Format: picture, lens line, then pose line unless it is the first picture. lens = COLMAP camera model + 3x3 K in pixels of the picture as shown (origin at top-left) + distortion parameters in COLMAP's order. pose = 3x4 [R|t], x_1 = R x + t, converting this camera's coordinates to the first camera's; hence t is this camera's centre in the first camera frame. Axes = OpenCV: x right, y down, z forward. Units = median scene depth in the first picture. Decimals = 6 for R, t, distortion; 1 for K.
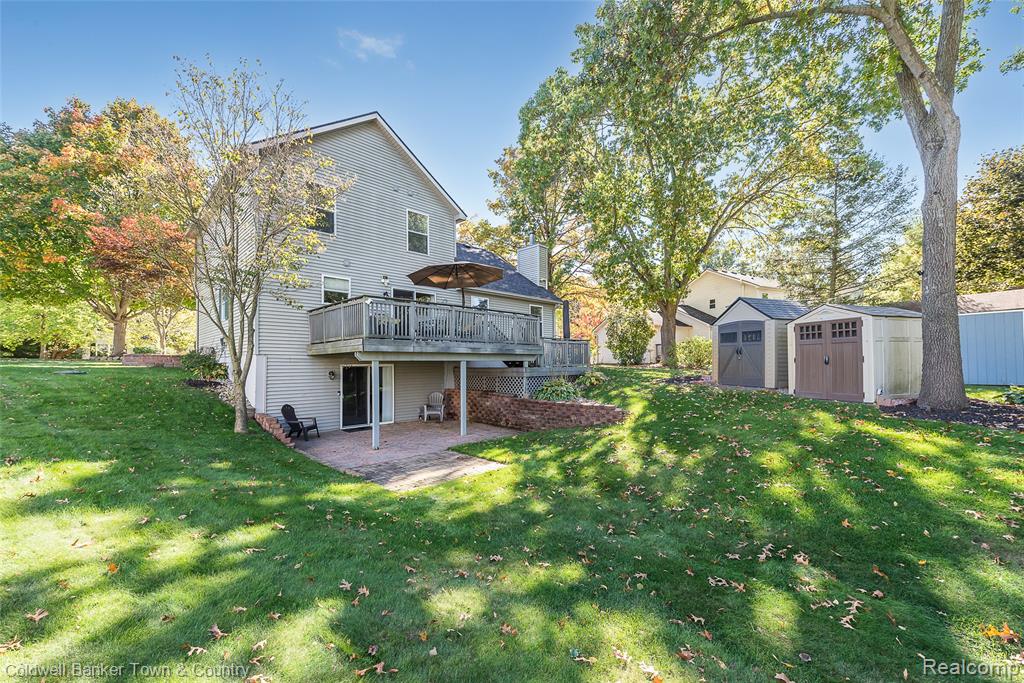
lens RADIAL K [[417.2, 0, 510.5], [0, 417.2, 359.3], [0, 0, 1]] dist [0.010910, -0.000027]
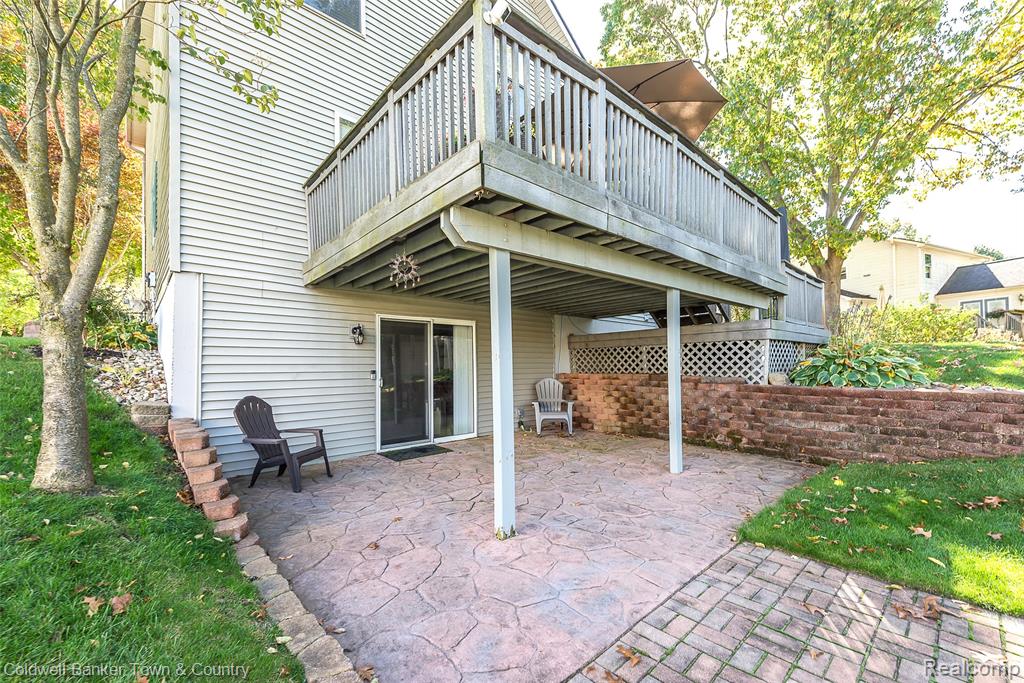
lens RADIAL K [[417.2, 0, 510.5], [0, 417.2, 359.3], [0, 0, 1]] dist [0.010910, -0.000027]
pose [[0.999277, -0.006644, -0.037422, -0.256392], [0.006365, 0.999951, -0.007579, 0.072608], [0.037470, 0.007336, 0.999271, 0.577989]]
